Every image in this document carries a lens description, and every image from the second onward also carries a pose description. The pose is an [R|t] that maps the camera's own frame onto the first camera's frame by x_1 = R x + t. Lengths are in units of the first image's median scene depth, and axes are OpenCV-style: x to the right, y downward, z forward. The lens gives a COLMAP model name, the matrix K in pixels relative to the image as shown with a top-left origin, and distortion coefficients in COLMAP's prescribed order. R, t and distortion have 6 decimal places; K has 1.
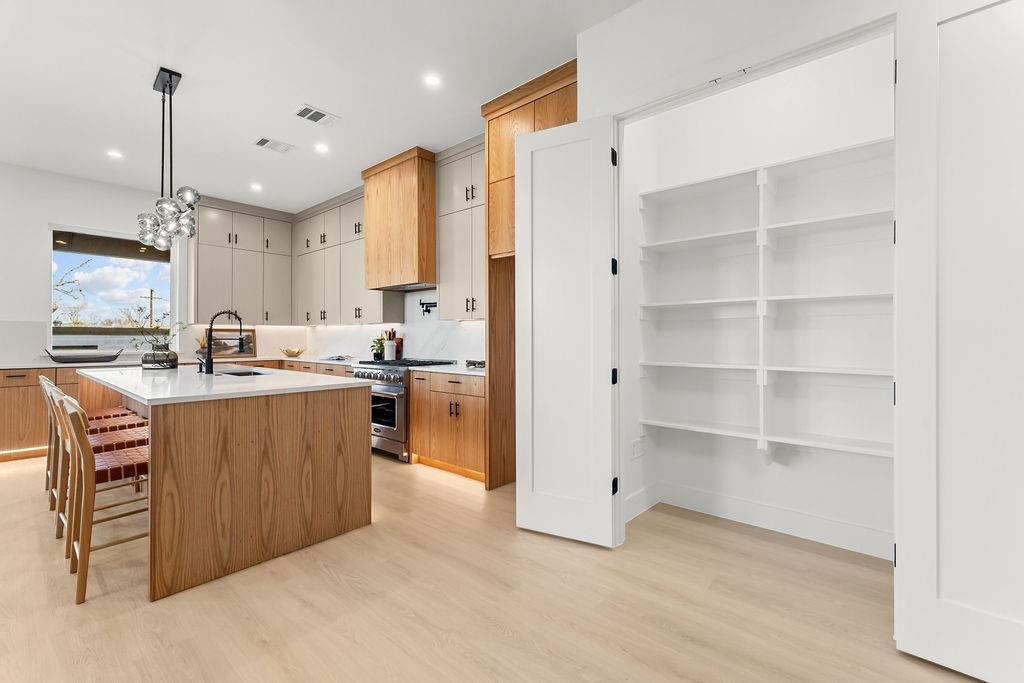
lens RADIAL K [[444.4, 0, 522.3], [0, 444.4, 338.6], [0, 0, 1]] dist [-0.002644, 0.001037]
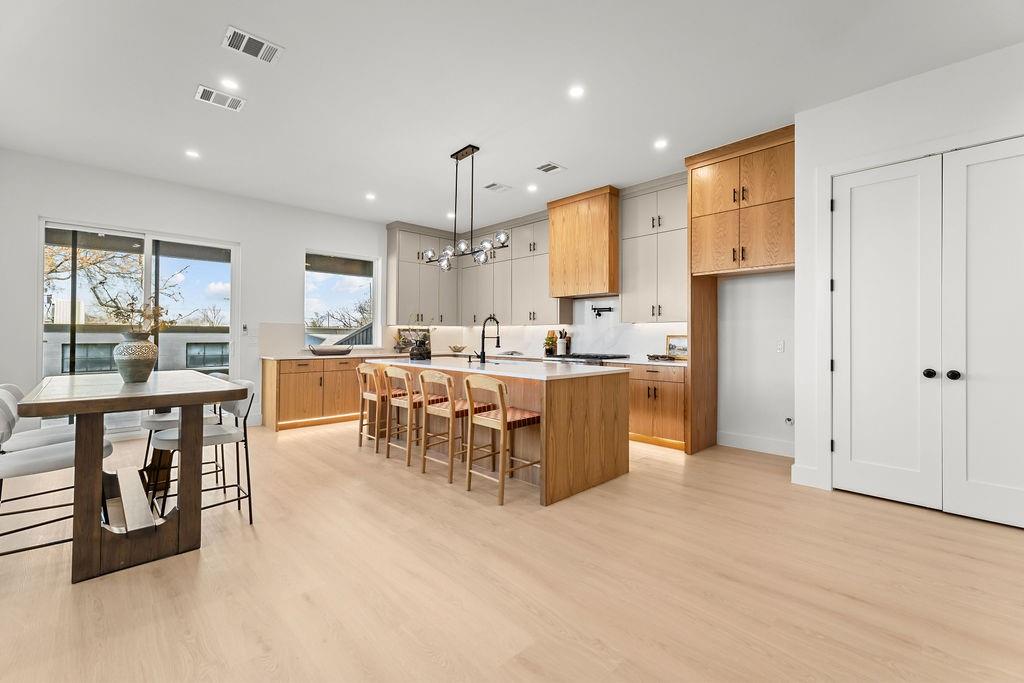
lens RADIAL K [[444.4, 0, 514.3], [0, 444.4, 332.1], [0, 0, 1]] dist [-0.002644, 0.001037]
pose [[0.994884, 0.000240, -0.101024, -0.361741], [-0.001281, 0.999947, -0.010238, -0.001587], [0.101016, 0.010315, 0.994831, -0.263902]]
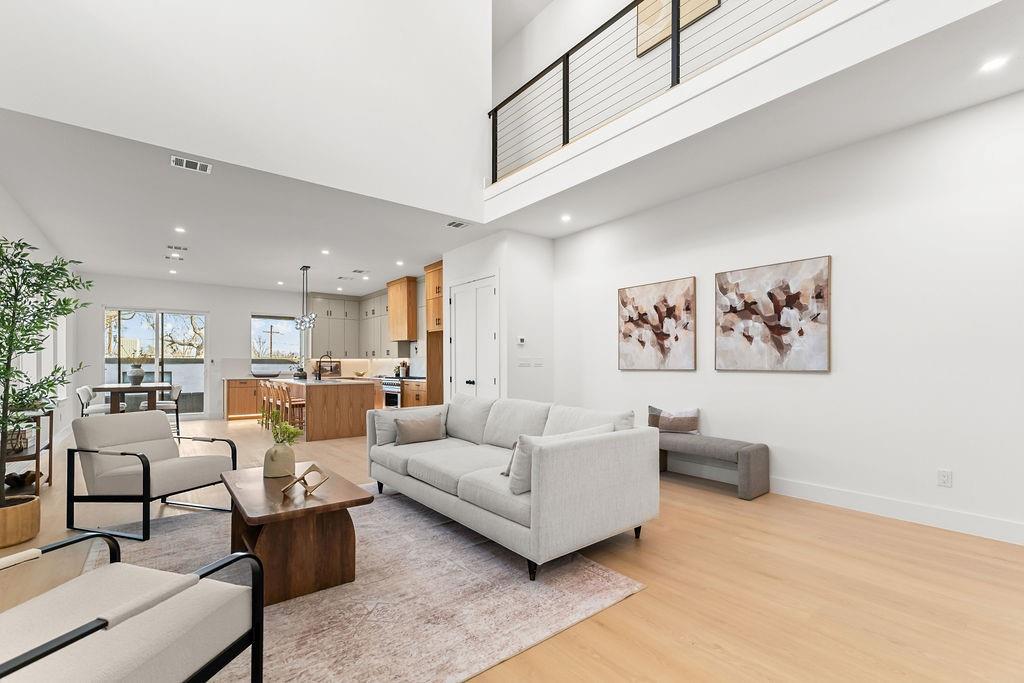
lens RADIAL K [[444.4, 0, 518.9], [0, 444.4, 366.8], [0, 0, 1]] dist [-0.002644, 0.001037]
pose [[0.983693, -0.001057, -0.179853, 0.654253], [0.001578, 0.999995, 0.002753, -0.000924], [0.179849, -0.002992, 0.983690, -0.970697]]
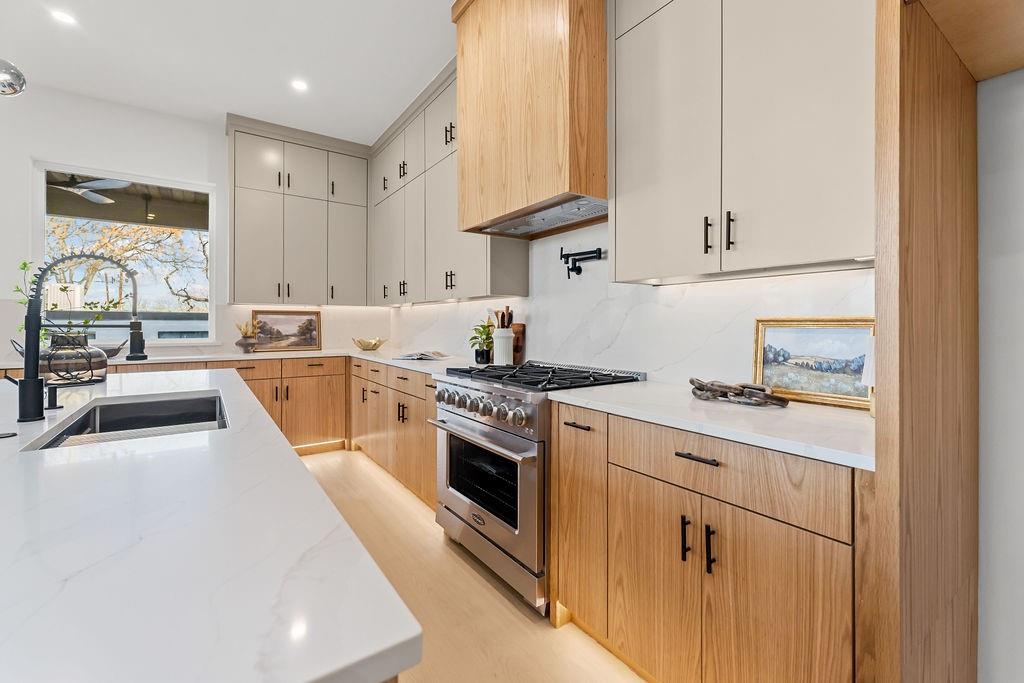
lens RADIAL K [[444.4, 0, 515.7], [0, 444.4, 321.7], [0, 0, 1]] dist [-0.002644, 0.001037]
pose [[0.968134, -0.000706, -0.250430, -0.173820], [-0.000739, 0.999984, -0.005675, -0.000888], [0.250430, 0.005679, 0.968118, 0.565252]]
